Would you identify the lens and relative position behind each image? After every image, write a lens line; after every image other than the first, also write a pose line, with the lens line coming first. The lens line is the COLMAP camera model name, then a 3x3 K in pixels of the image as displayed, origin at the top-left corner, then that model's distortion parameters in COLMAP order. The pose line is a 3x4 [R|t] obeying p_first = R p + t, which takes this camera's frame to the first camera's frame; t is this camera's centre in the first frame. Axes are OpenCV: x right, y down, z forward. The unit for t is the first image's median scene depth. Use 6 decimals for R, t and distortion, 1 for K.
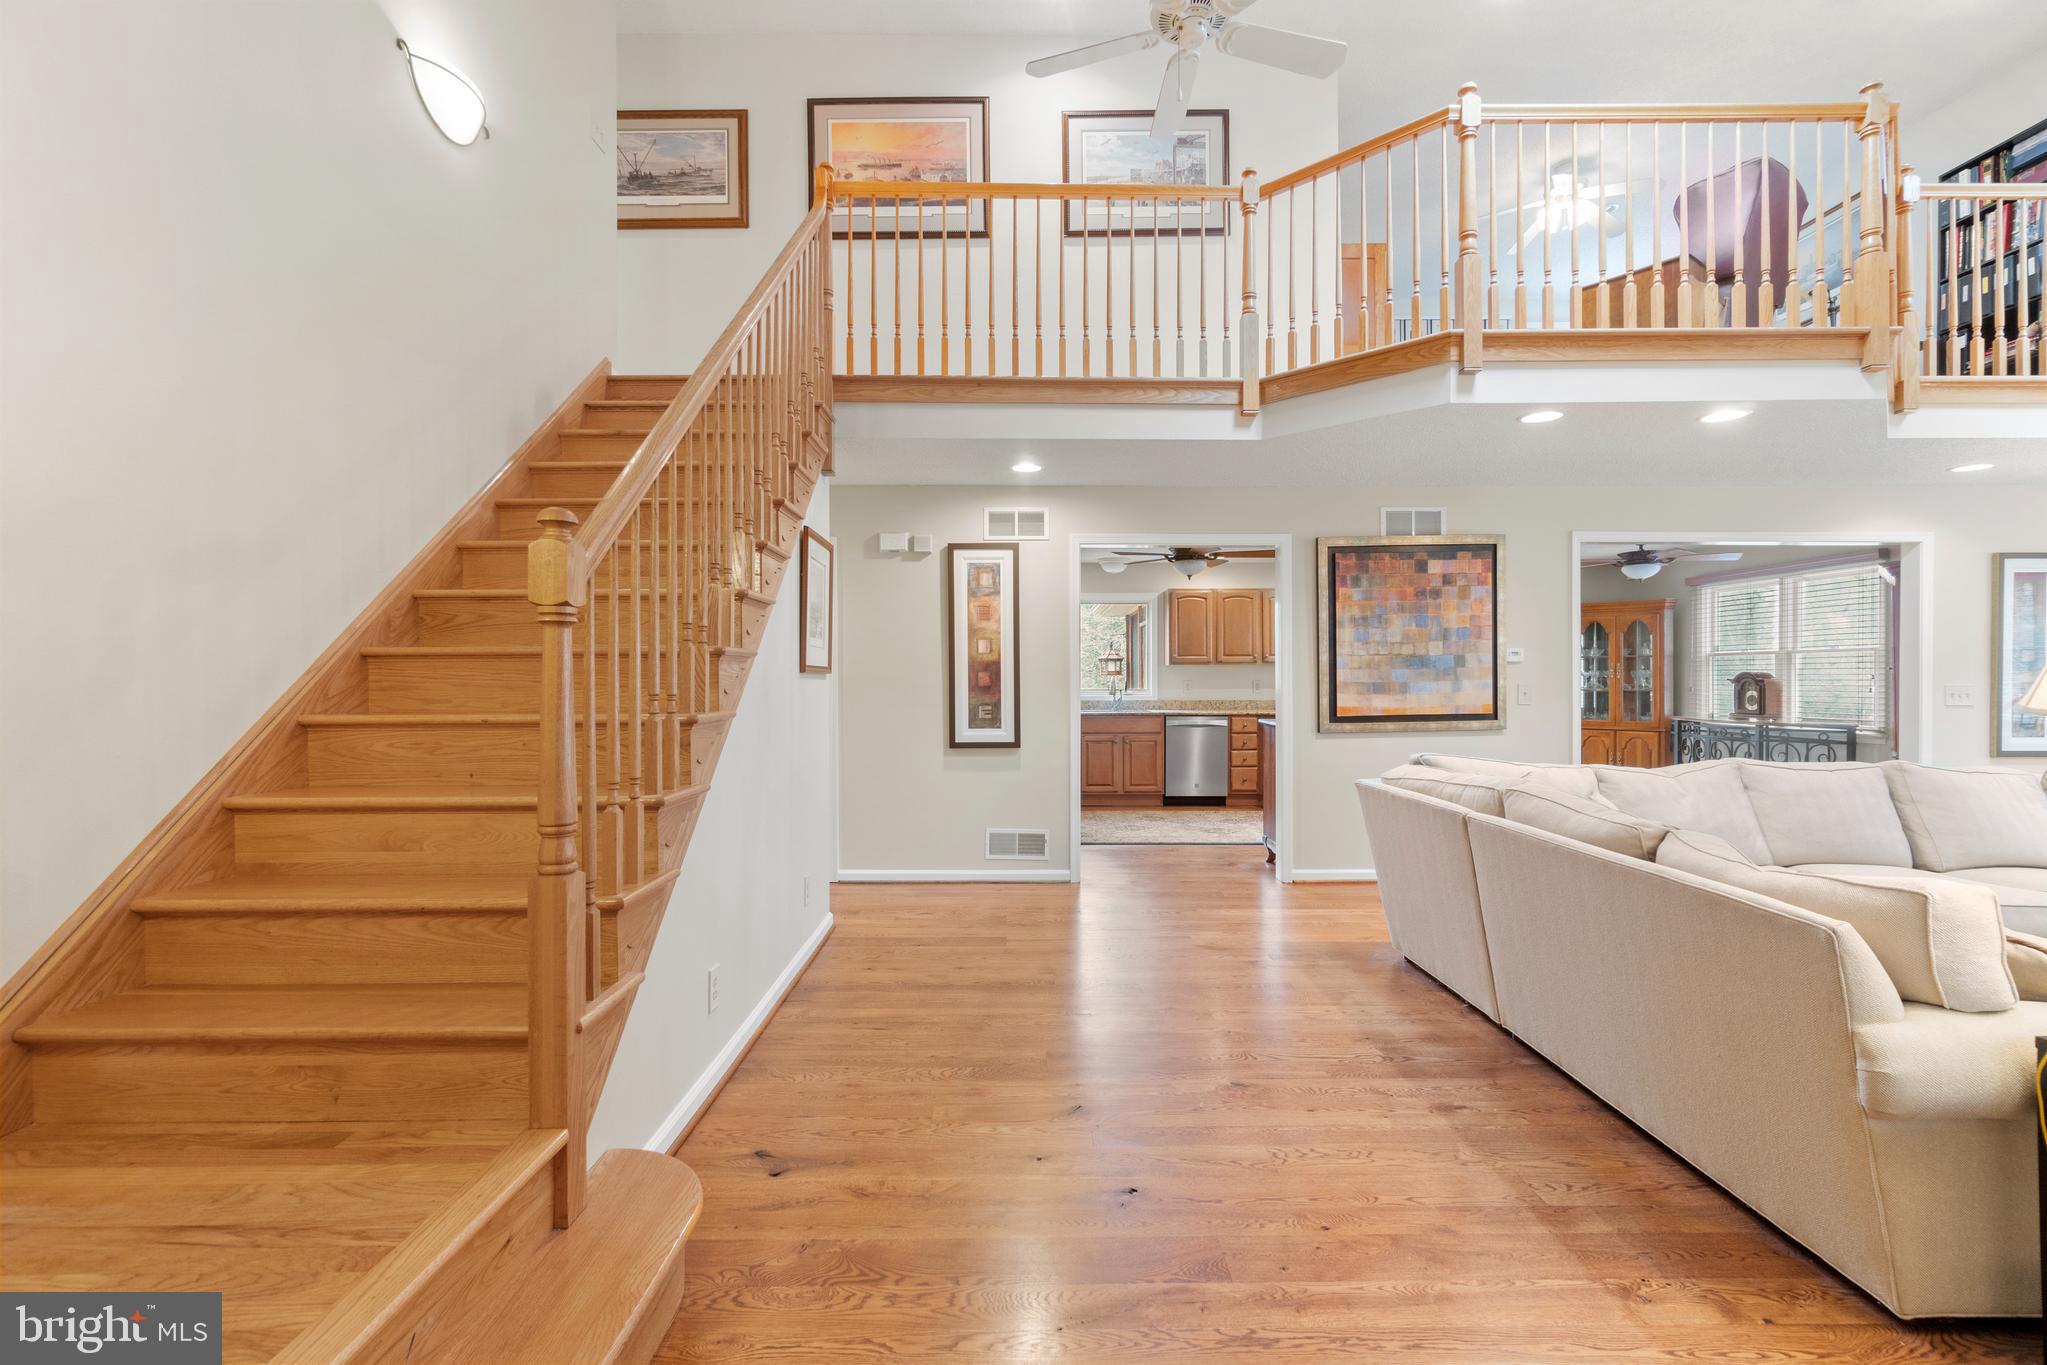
lens RADIAL K [[886.4, 0, 1006.4], [0, 886.4, 679.1], [0, 0, 1]] dist [-0.008125, 0.001800]
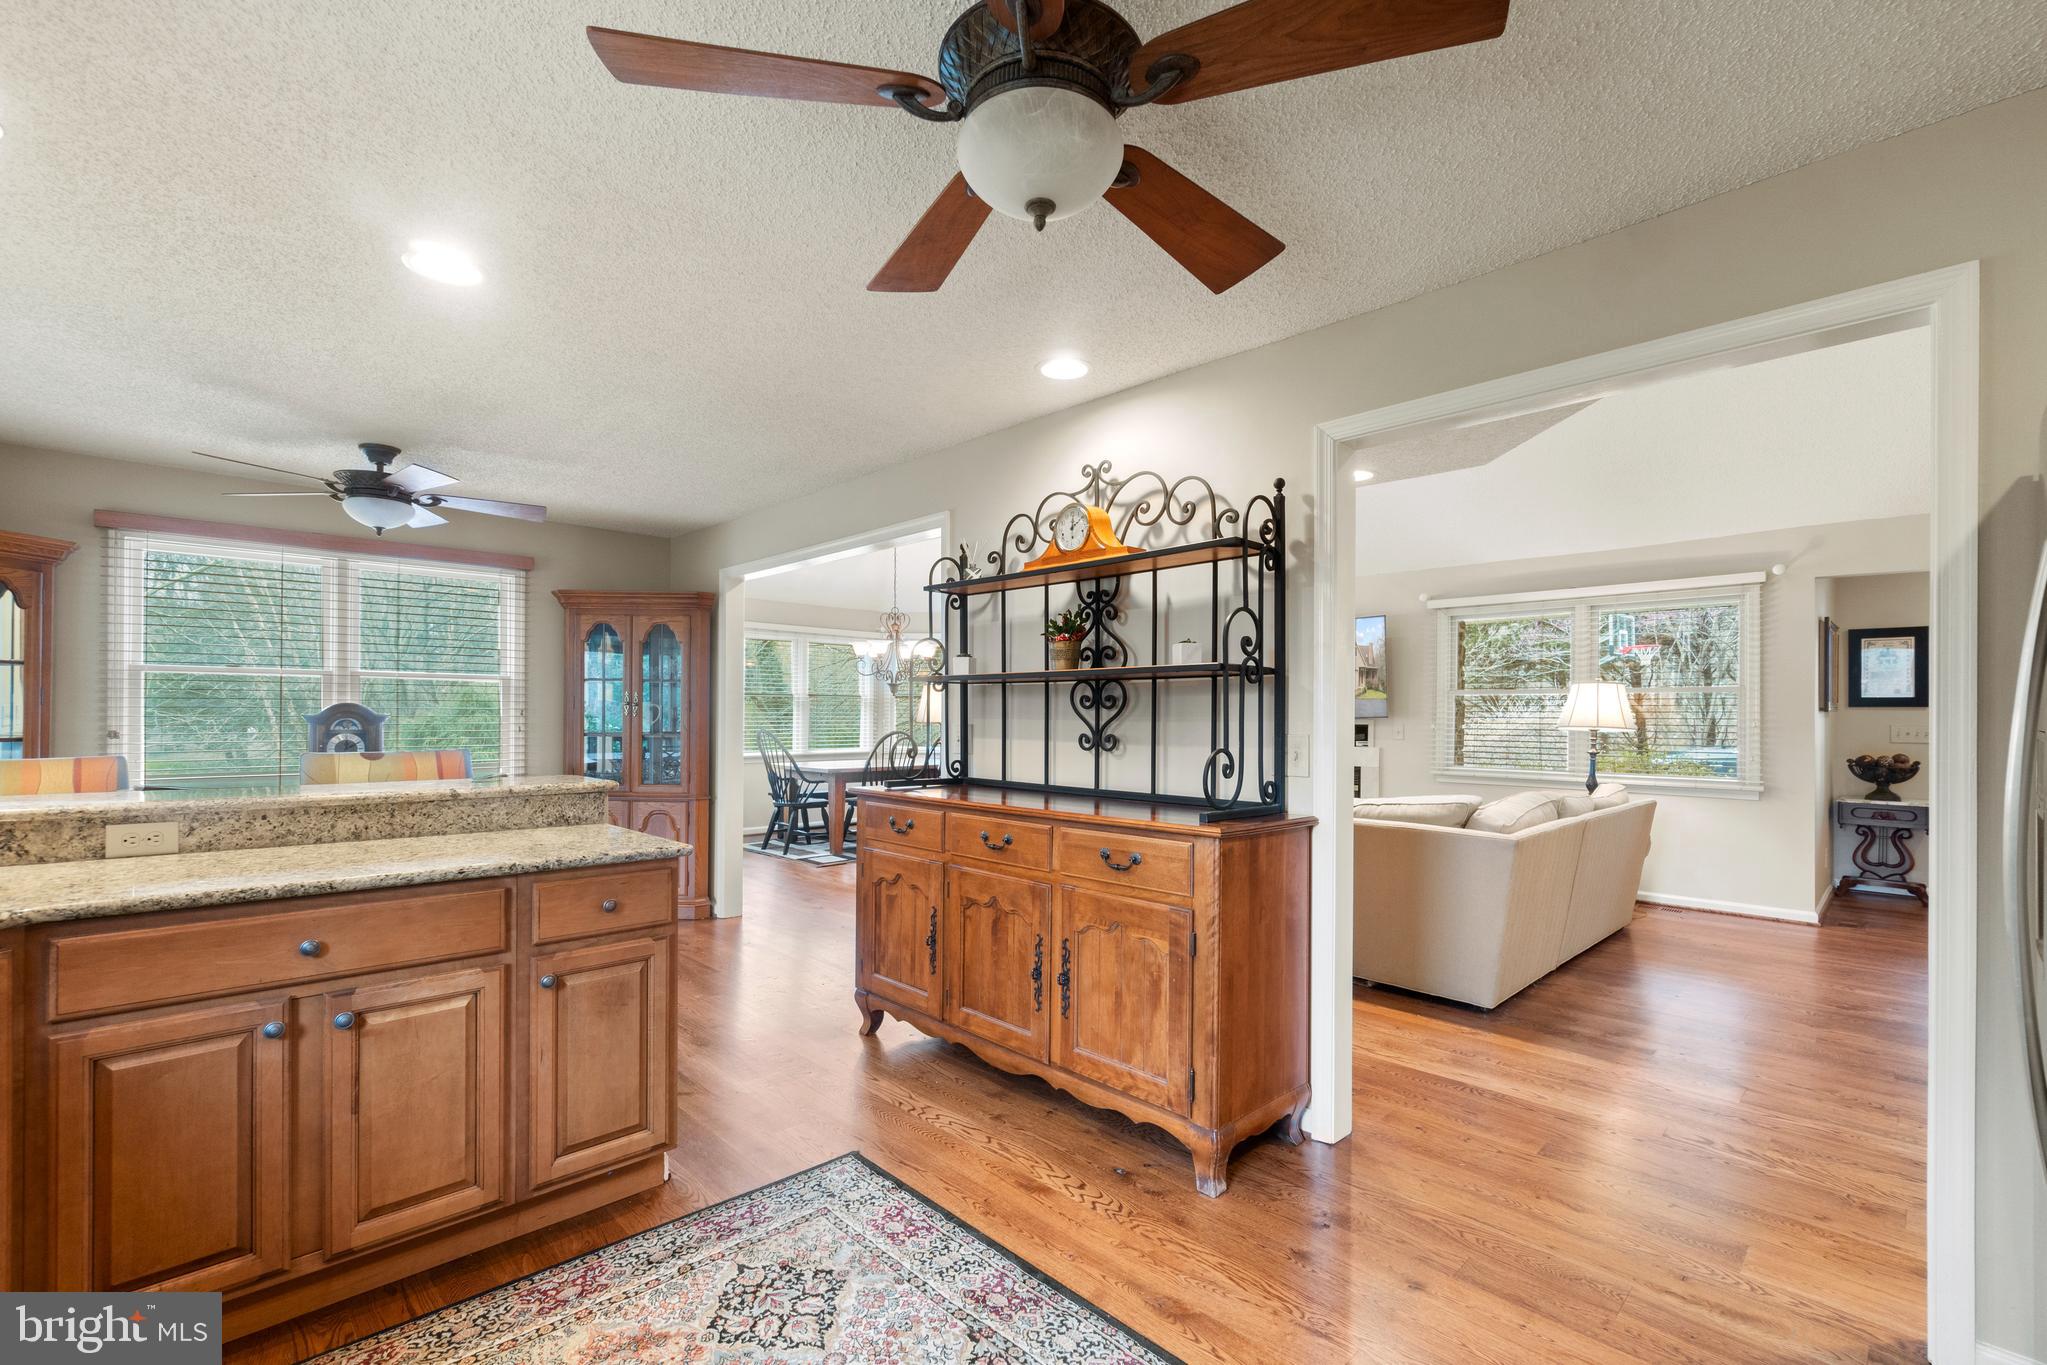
lens RADIAL K [[886.4, 0, 1021.4], [0, 886.4, 715.5], [0, 0, 1]] dist [-0.008125, 0.001800]
pose [[-0.699389, -0.003945, 0.714731, 0.108507], [-0.004278, 0.999990, 0.001334, -0.003553], [-0.714729, -0.002125, -0.699399, 1.816108]]
